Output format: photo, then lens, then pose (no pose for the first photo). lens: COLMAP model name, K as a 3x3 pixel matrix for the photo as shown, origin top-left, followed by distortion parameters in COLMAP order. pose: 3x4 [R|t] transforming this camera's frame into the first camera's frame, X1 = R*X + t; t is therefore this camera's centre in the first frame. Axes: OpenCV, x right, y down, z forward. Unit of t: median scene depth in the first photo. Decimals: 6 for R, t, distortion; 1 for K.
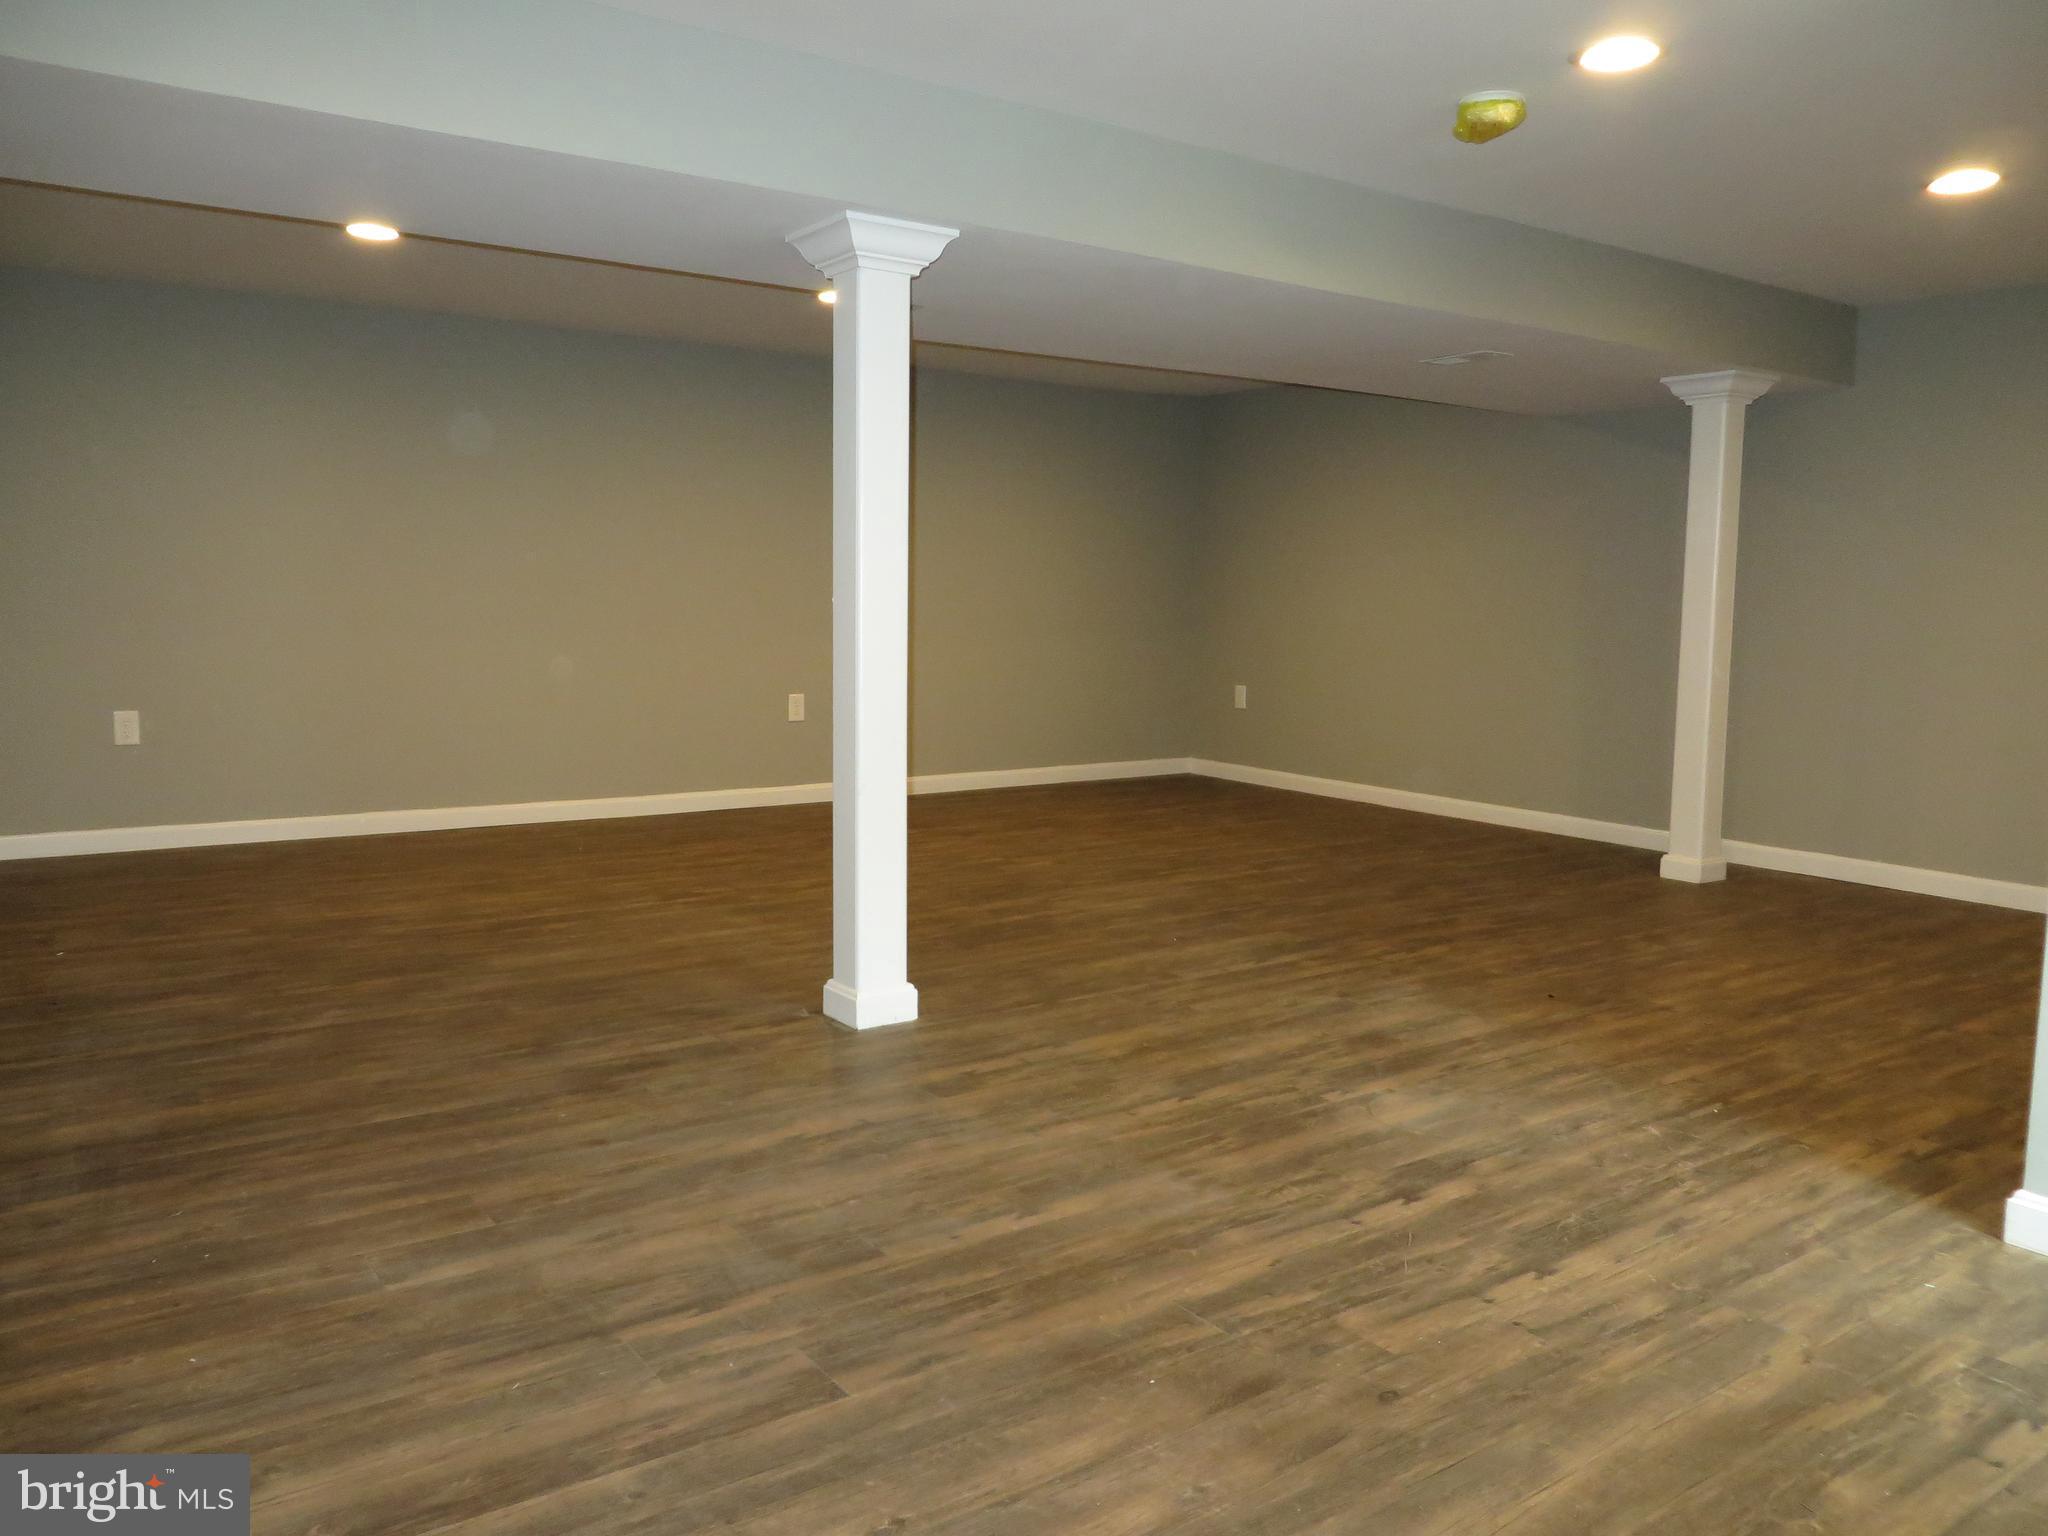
lens RADIAL K [[1570.3, 0, 1024.0], [0, 1570.3, 768.0], [0, 0, 1]] dist [-0.000729, -0.001162]
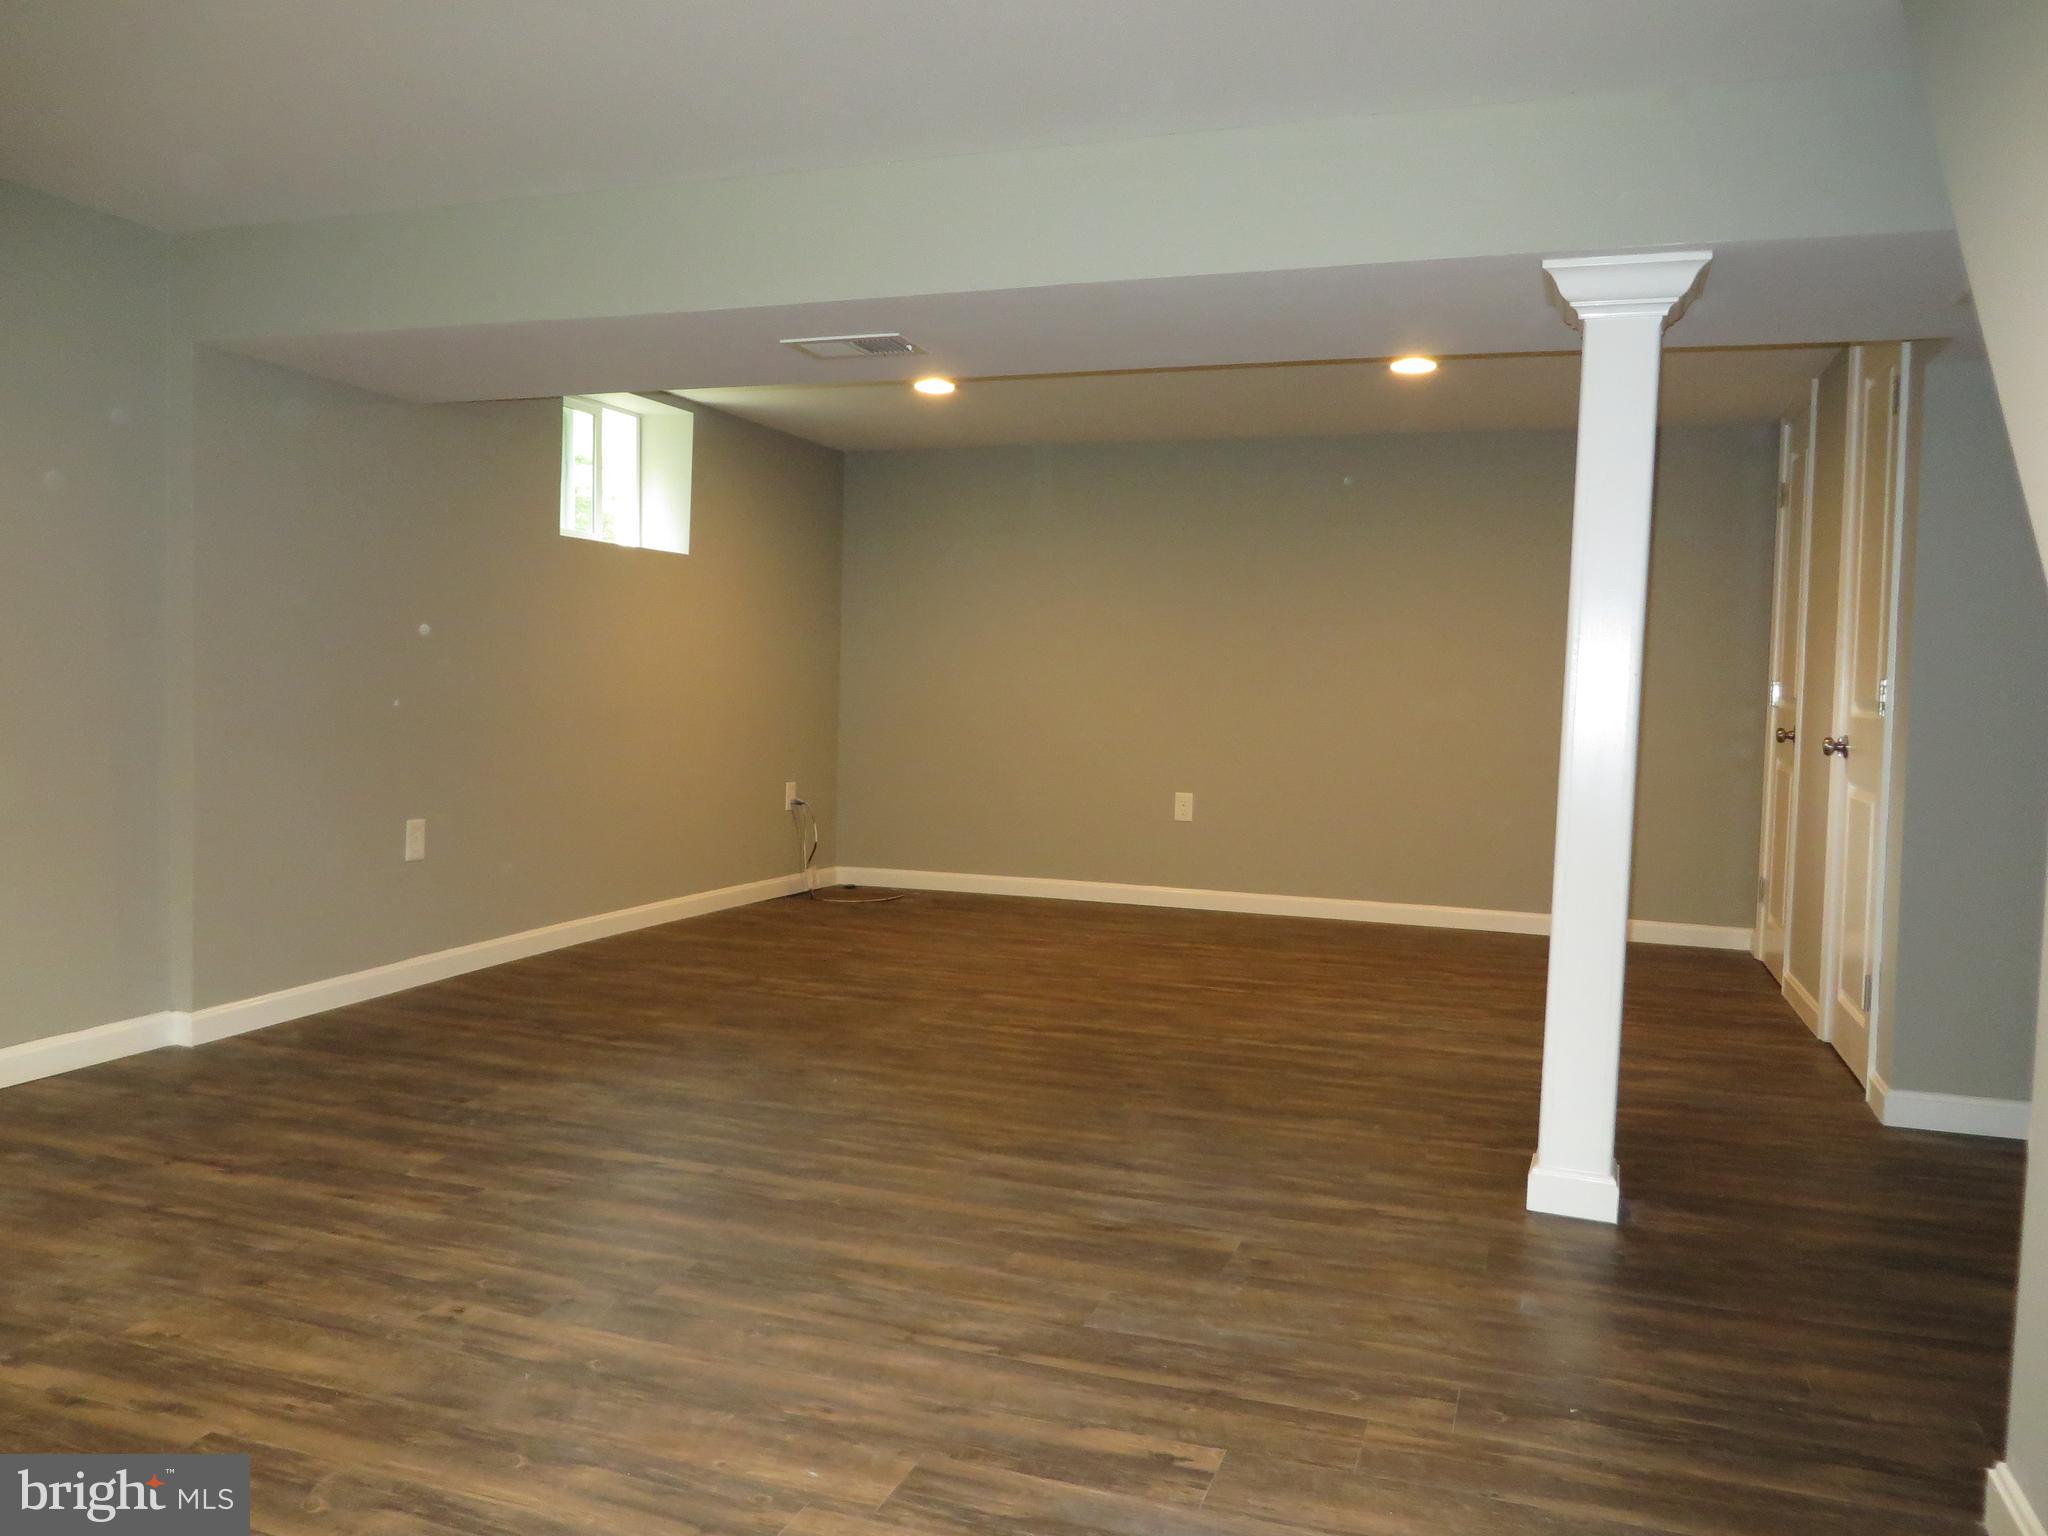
lens RADIAL K [[1528.4, 0, 1024.0], [0, 1528.4, 768.0], [0, 0, 1]] dist [-0.019075, -0.003704]
pose [[0.576310, 0.042945, -0.816102, 0.391817], [-0.101200, 0.994682, -0.019122, -0.025972], [0.810941, 0.093610, 0.577591, 0.277130]]
